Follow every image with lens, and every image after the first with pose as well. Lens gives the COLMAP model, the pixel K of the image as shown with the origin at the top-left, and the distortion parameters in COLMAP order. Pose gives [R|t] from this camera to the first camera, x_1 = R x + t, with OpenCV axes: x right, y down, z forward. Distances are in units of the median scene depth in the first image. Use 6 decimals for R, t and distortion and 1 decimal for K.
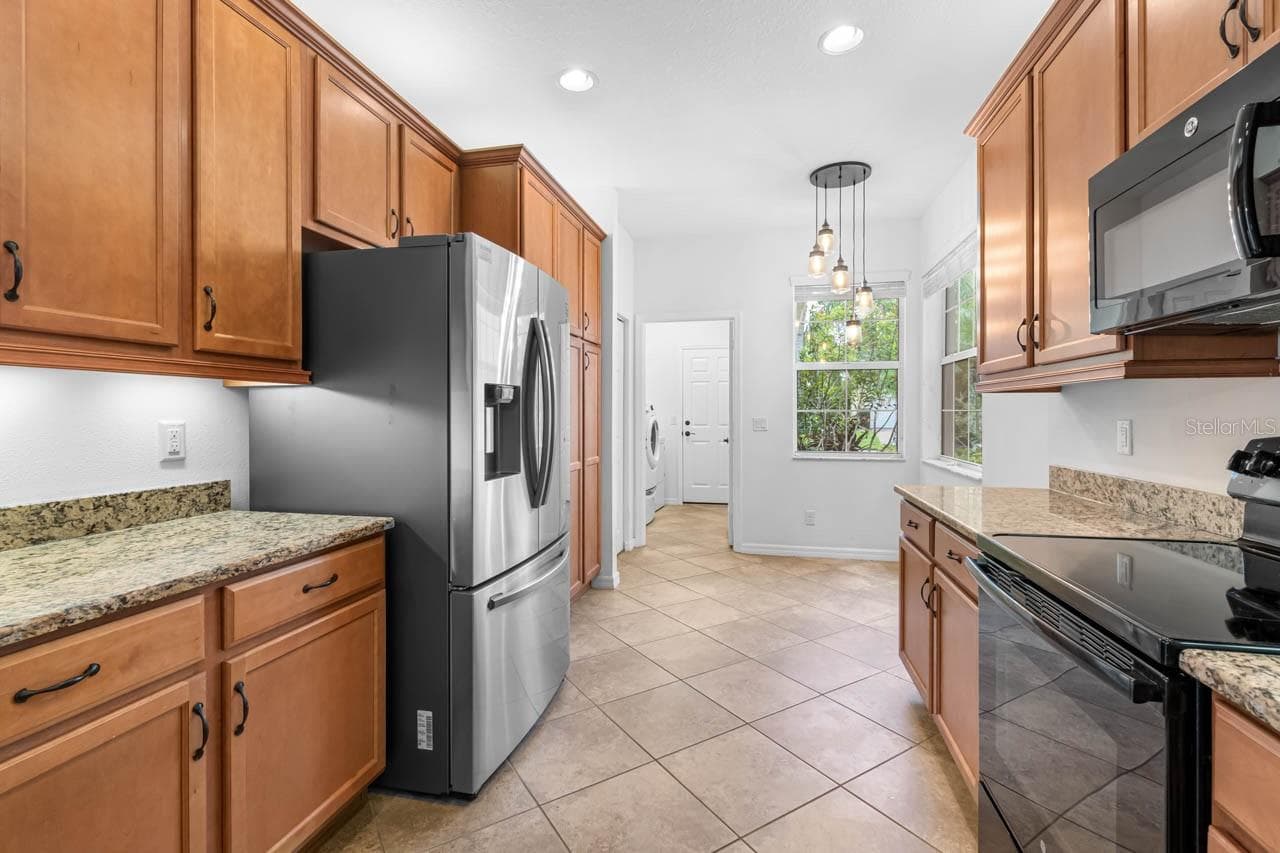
lens RADIAL K [[569.3, 0, 638.1], [0, 569.3, 415.2], [0, 0, 1]] dist [0.001755, -0.000428]
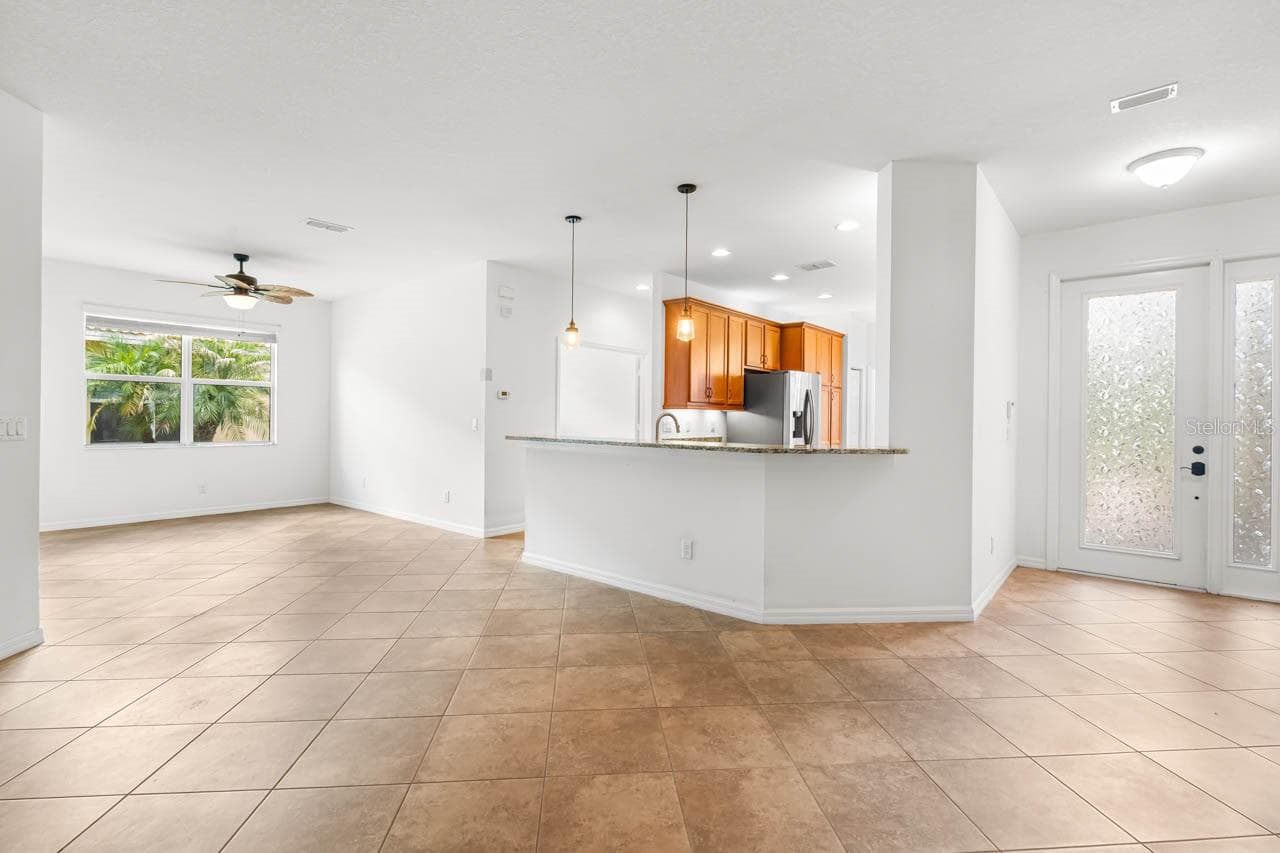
lens RADIAL K [[569.3, 0, 638.1], [0, 569.3, 415.2], [0, 0, 1]] dist [0.001755, -0.000428]
pose [[0.887743, 0.008208, -0.460267, 0.448510], [-0.013165, 0.999885, -0.007562, 0.008628], [0.460152, 0.012773, 0.887748, -2.285060]]
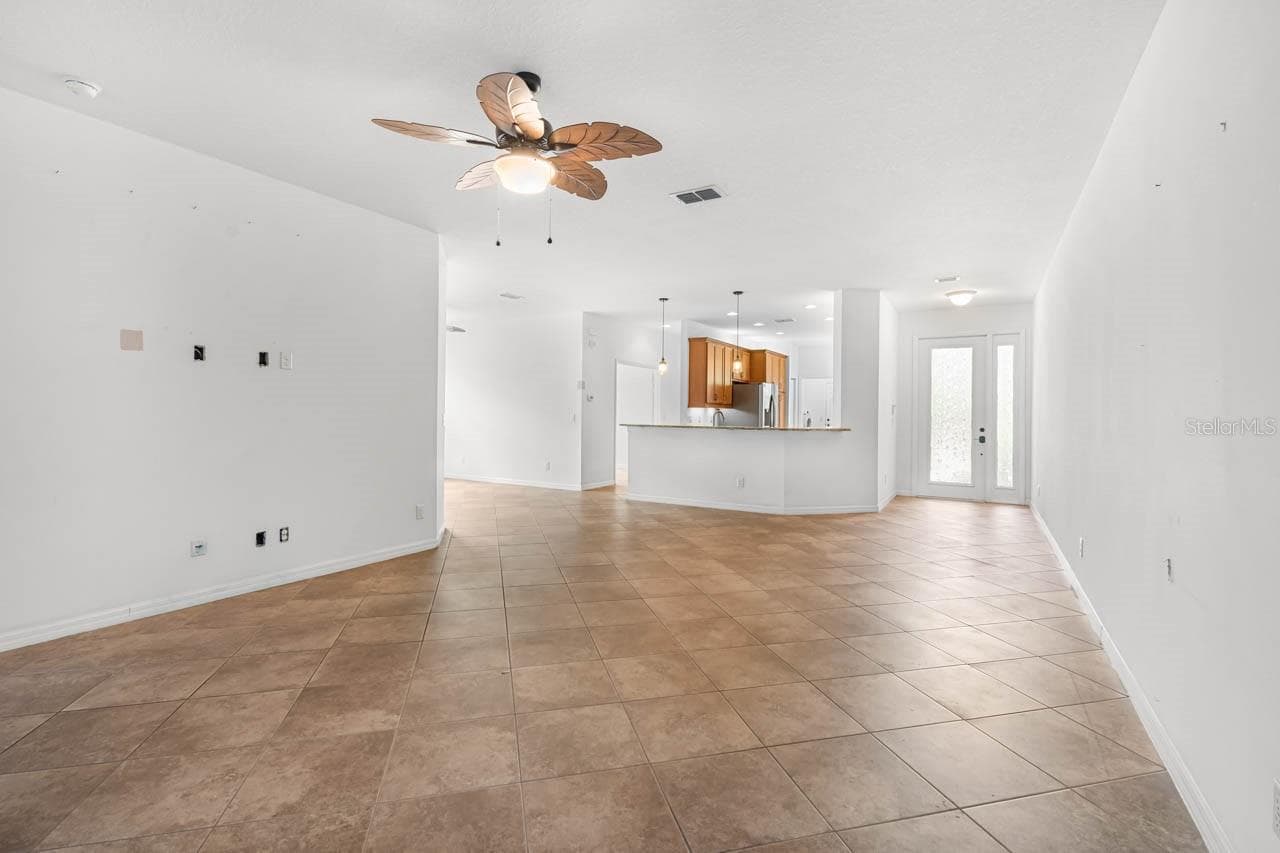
lens RADIAL K [[554.4, 0, 636.3], [0, 554.4, 410.1], [0, 0, 1]] dist [0.000352, -0.000047]
pose [[0.948741, 0.008847, -0.315931, 0.225727], [-0.011624, 0.999909, -0.006907, 0.009046], [0.315841, 0.010225, 0.948757, -3.979136]]
